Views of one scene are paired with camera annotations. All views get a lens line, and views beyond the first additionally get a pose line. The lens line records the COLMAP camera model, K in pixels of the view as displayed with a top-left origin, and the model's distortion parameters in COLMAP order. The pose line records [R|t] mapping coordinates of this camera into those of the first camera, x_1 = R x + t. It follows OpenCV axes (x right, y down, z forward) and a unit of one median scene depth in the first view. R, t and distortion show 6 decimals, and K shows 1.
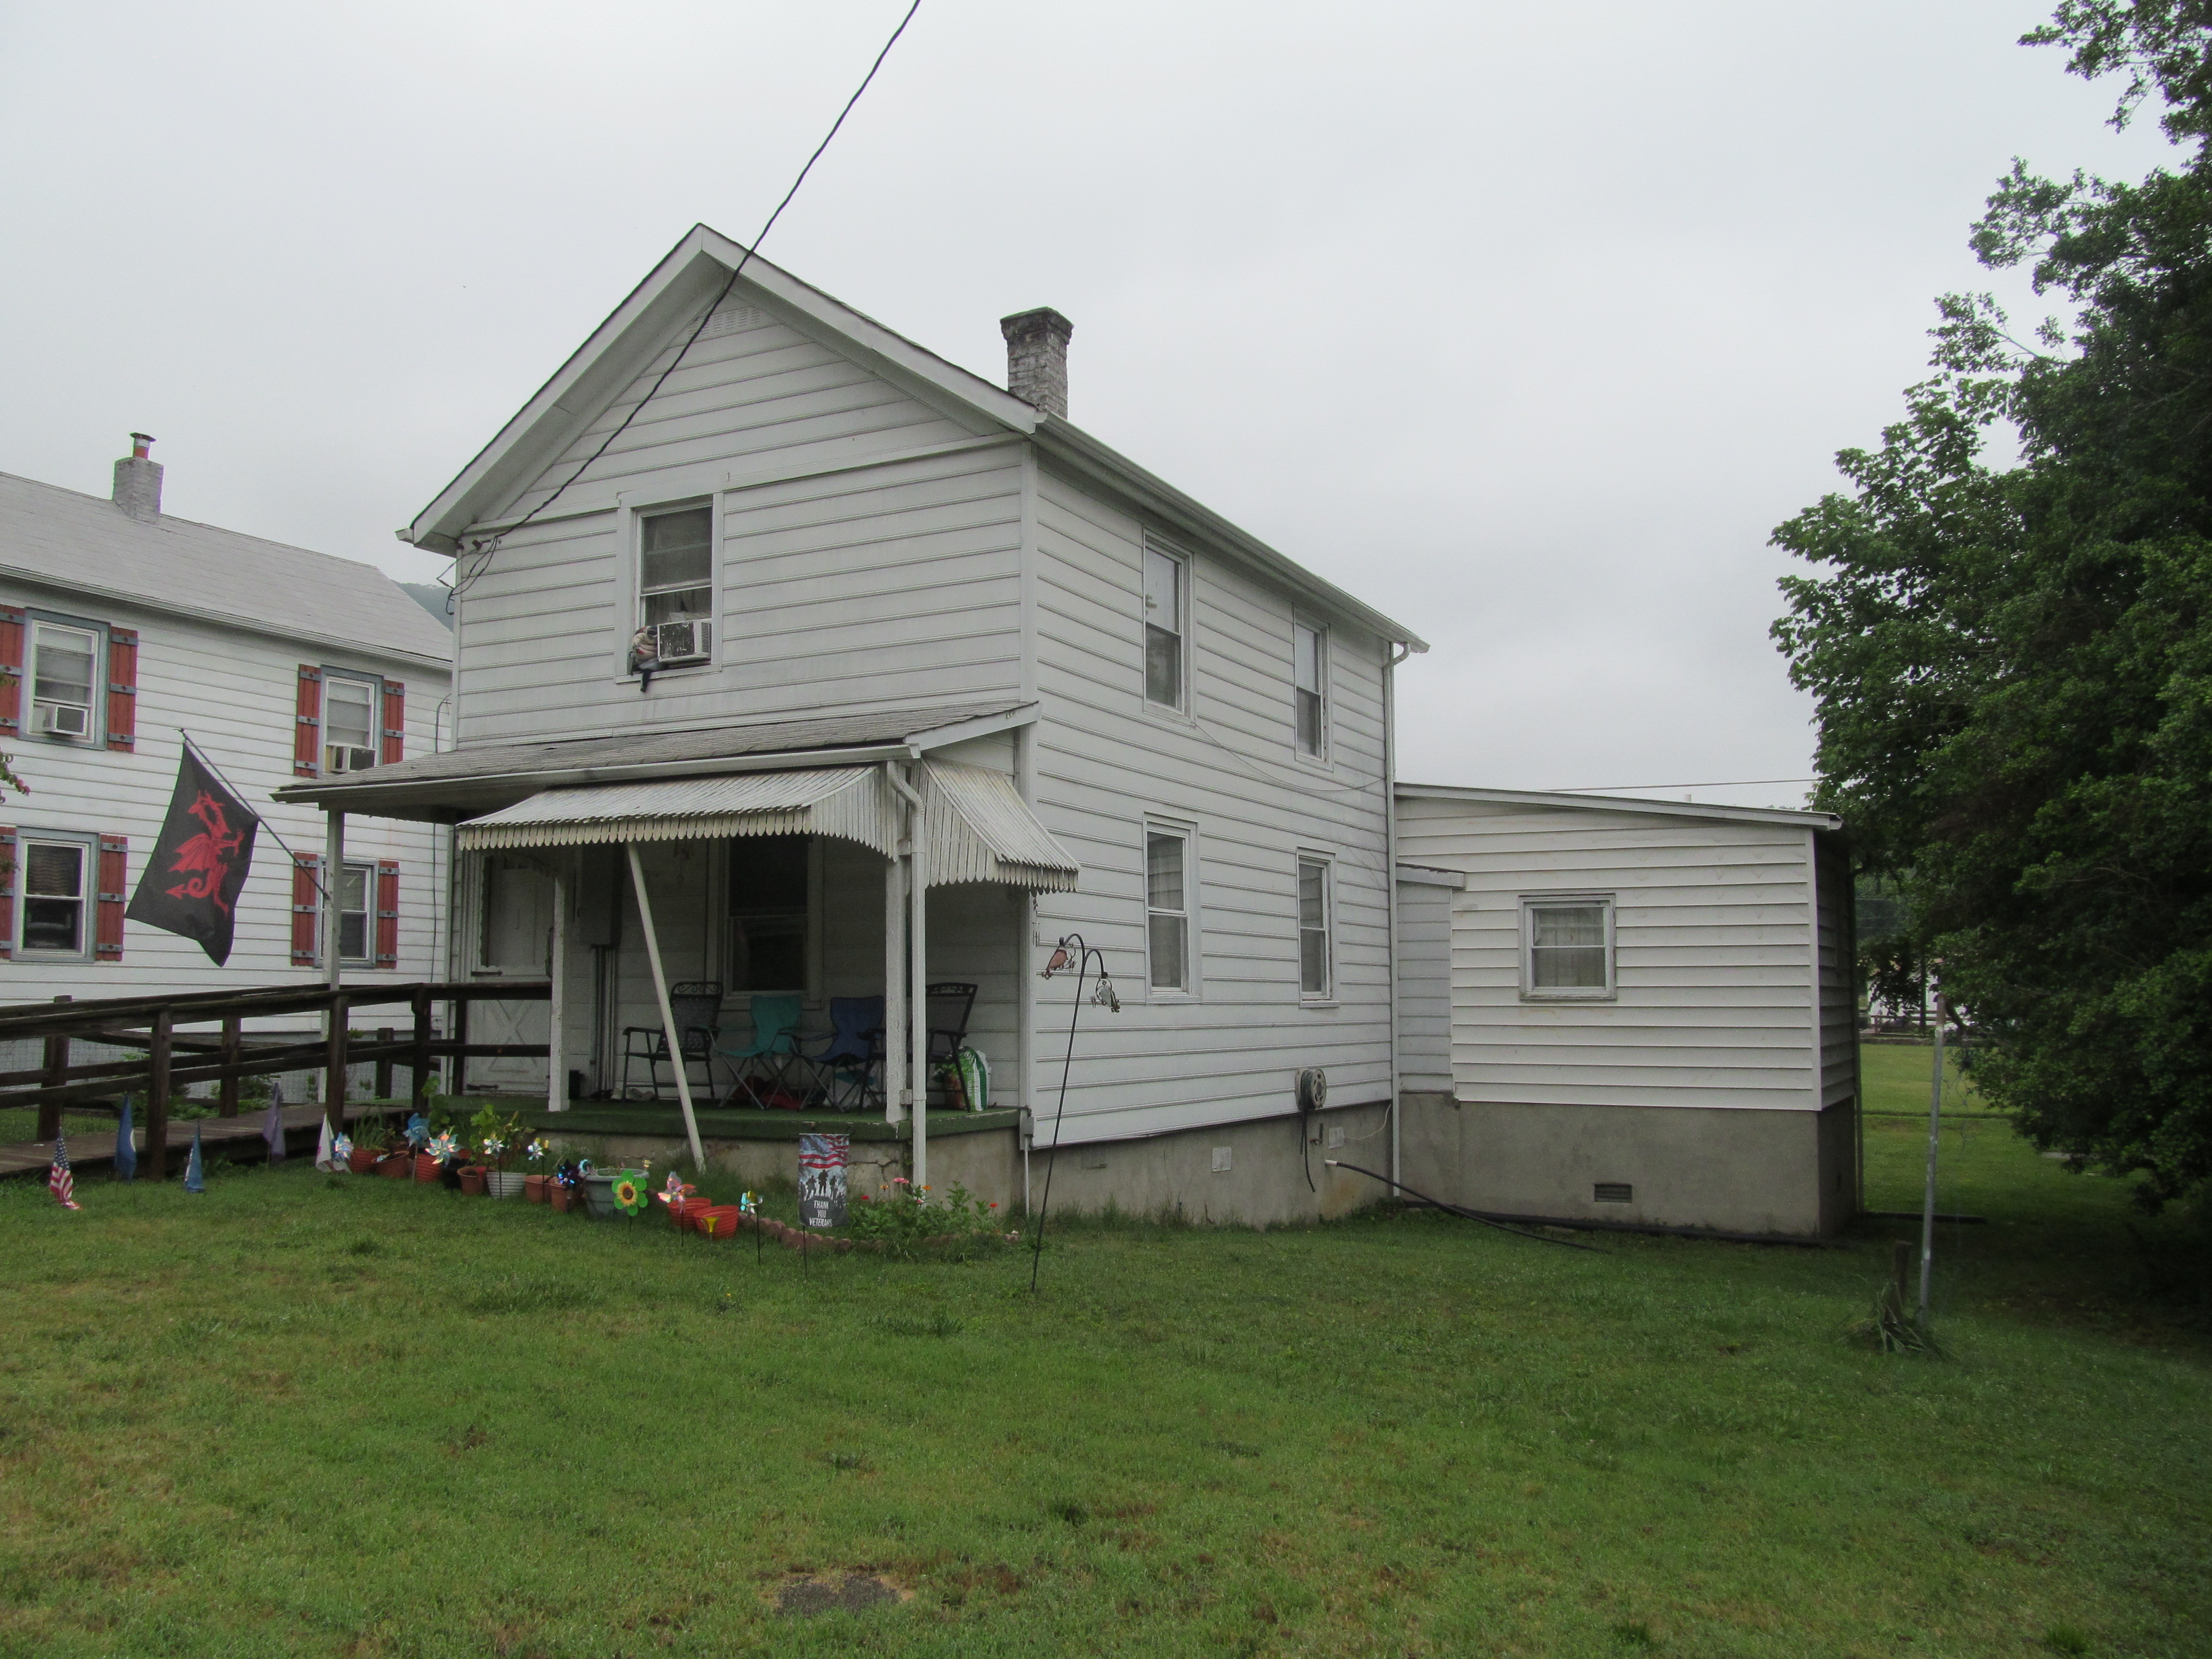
lens RADIAL K [[1819.5, 0, 1107.2], [0, 1819.5, 826.1], [0, 0, 1]] dist [-0.062220, 0.014586]
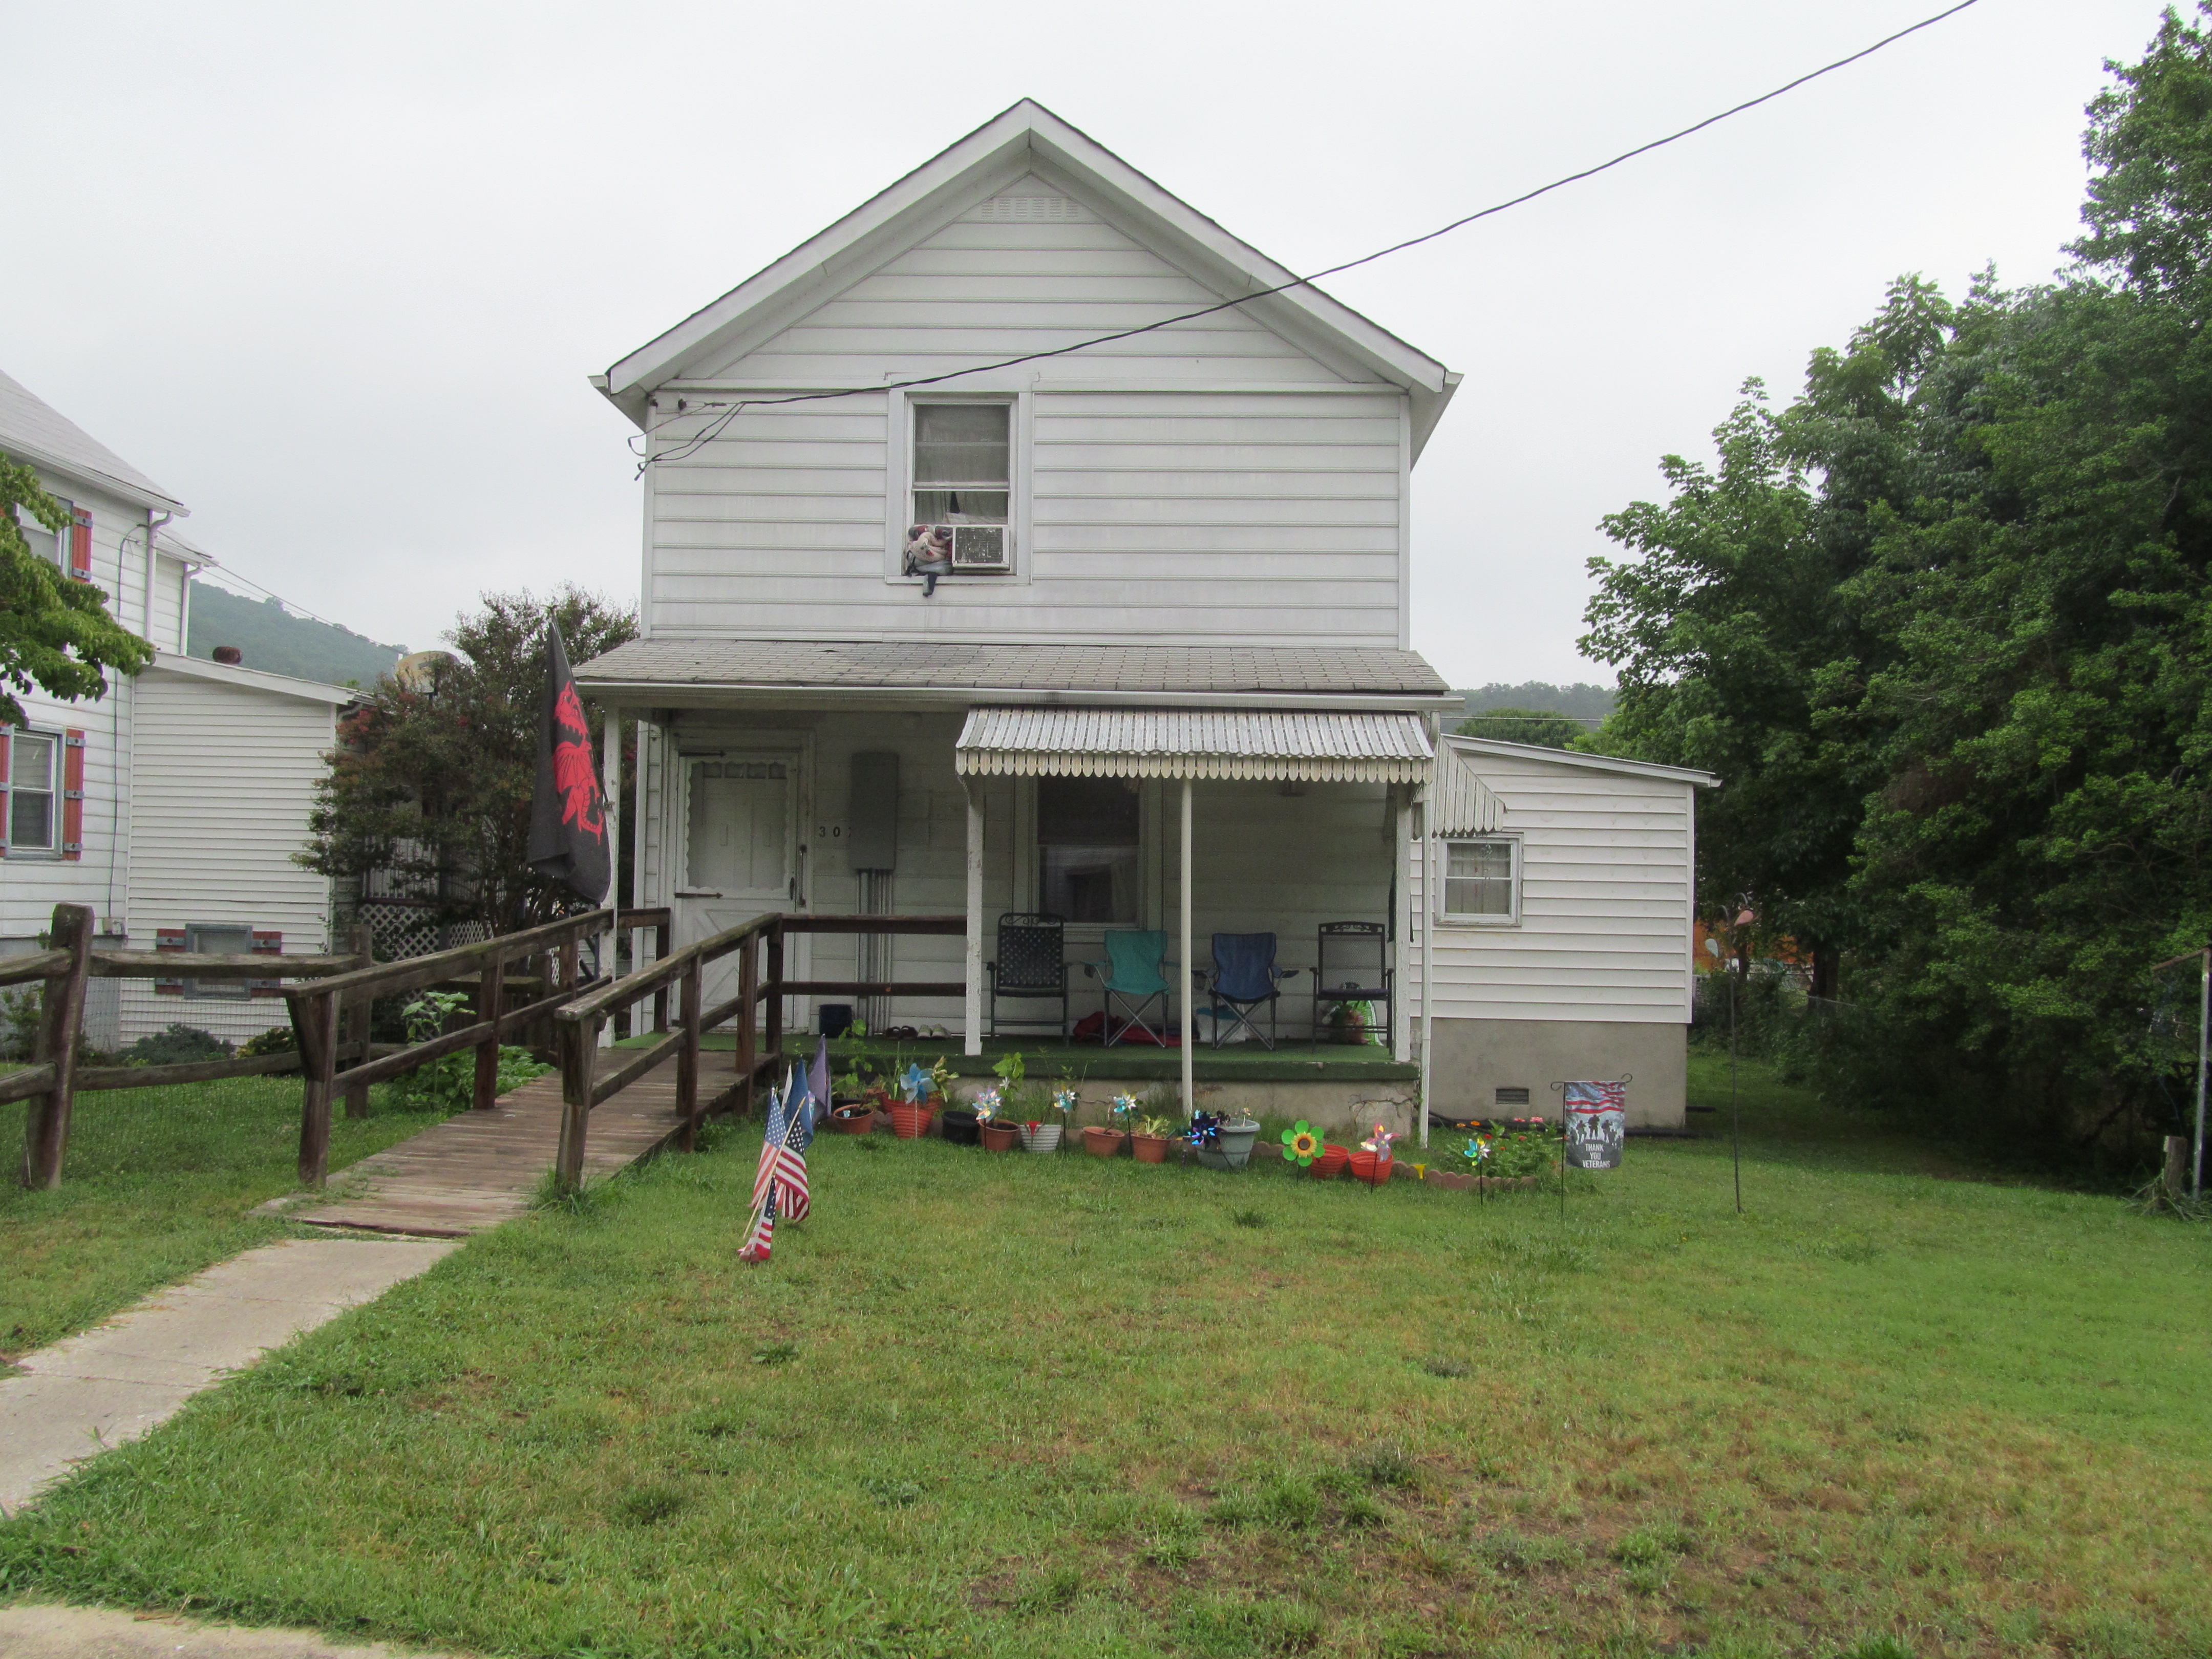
lens RADIAL K [[1819.5, 0, 1108.3], [0, 1819.5, 826.7], [0, 0, 1]] dist [-0.062220, 0.014586]
pose [[0.904157, 0.033229, 0.425906, -0.563835], [-0.059853, 0.996990, 0.049278, -0.008376], [-0.422987, -0.070046, 0.903424, 0.116282]]
